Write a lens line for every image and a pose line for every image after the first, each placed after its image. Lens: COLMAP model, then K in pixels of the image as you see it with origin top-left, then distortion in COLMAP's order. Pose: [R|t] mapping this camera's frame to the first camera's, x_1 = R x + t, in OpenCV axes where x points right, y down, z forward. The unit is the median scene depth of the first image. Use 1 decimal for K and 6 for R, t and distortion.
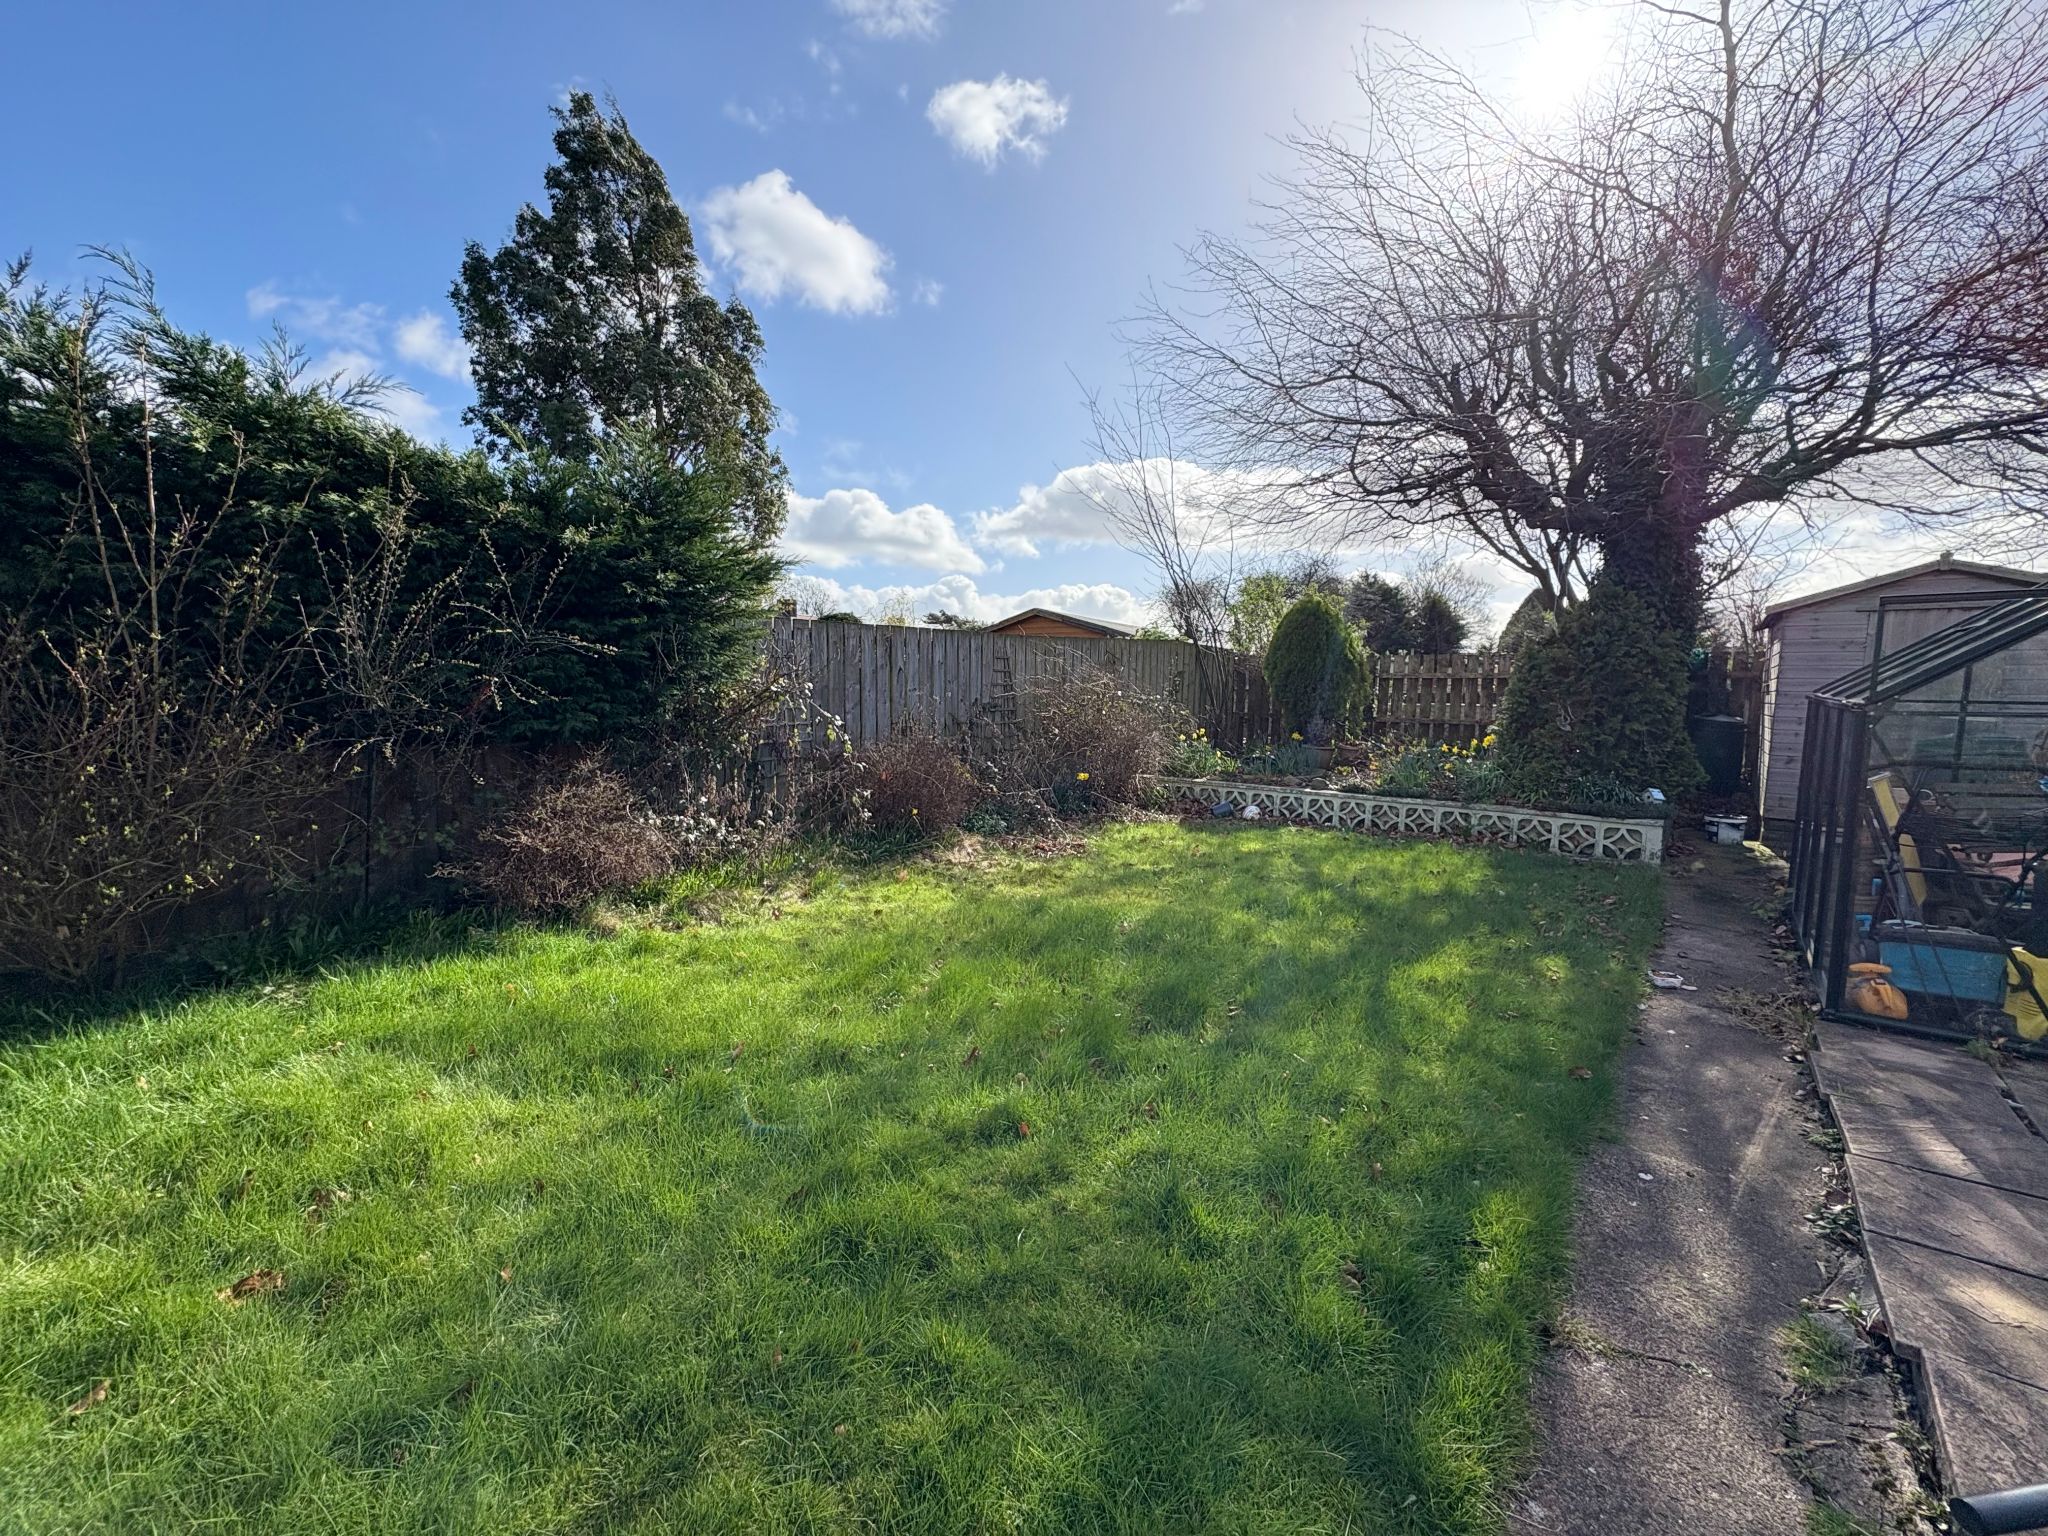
lens RADIAL K [[826.4, 0, 947.5], [0, 826.4, 763.8], [0, 0, 1]] dist [0.000393, -0.000105]
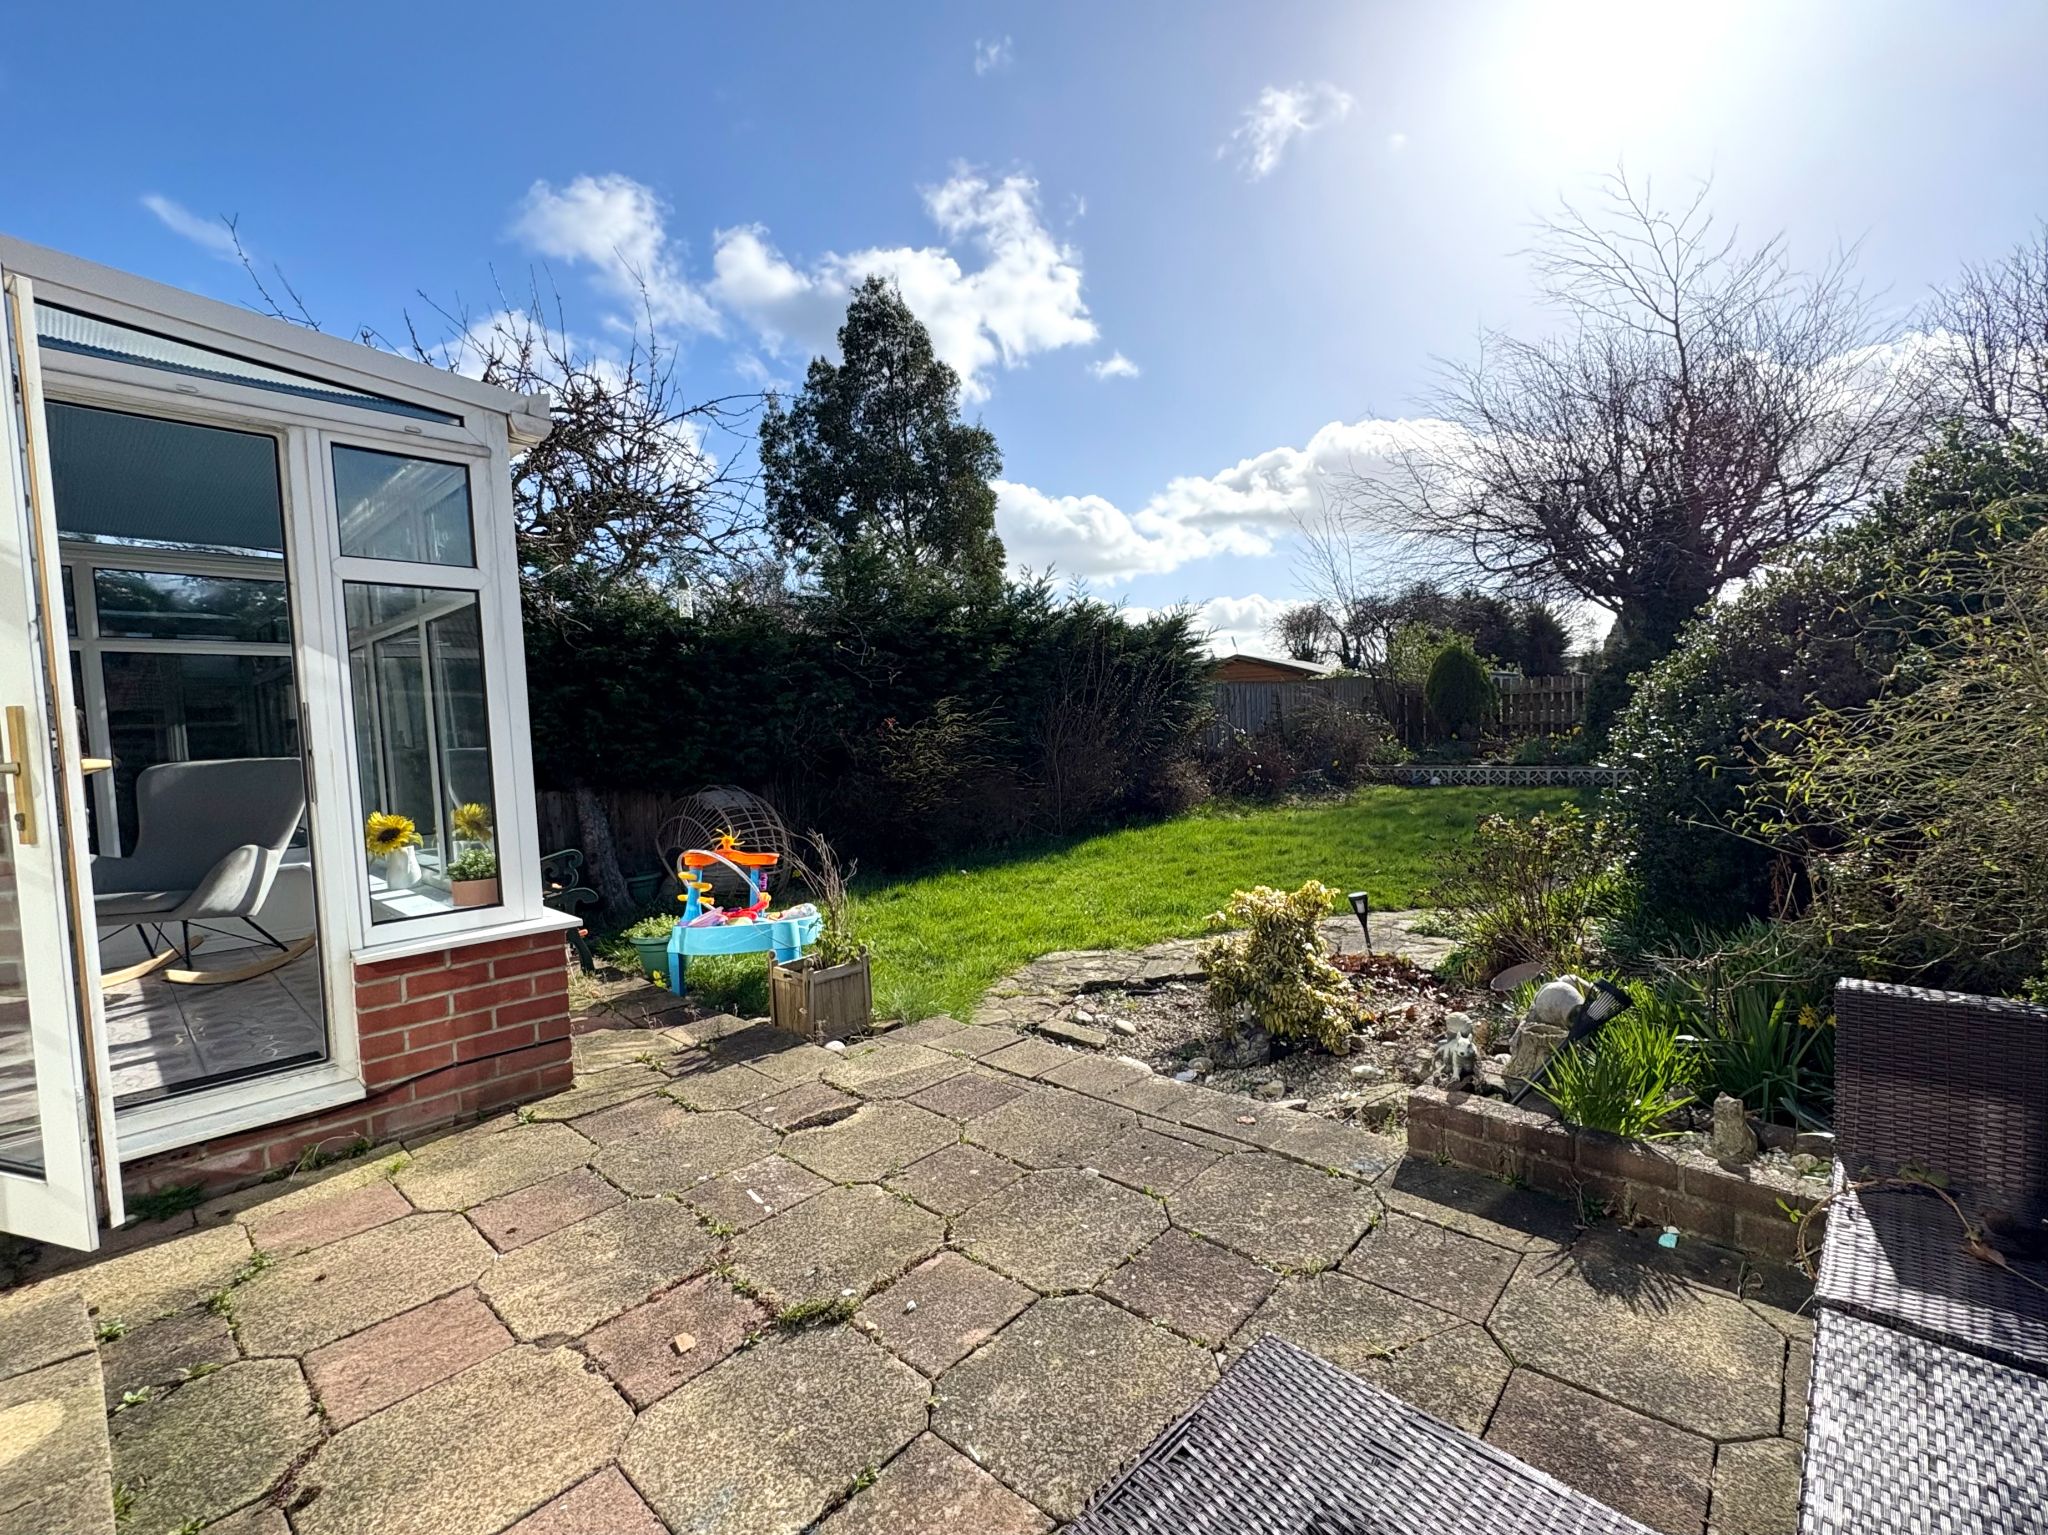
lens RADIAL K [[843.5, 0, 1020.2], [0, 843.5, 774.9], [0, 0, 1]] dist [-0.000141, 0.000017]
pose [[0.998535, -0.048223, -0.024534, -0.390287], [0.047526, 0.998470, -0.028269, 0.050683], [0.025860, 0.027062, 0.999299, -0.659371]]
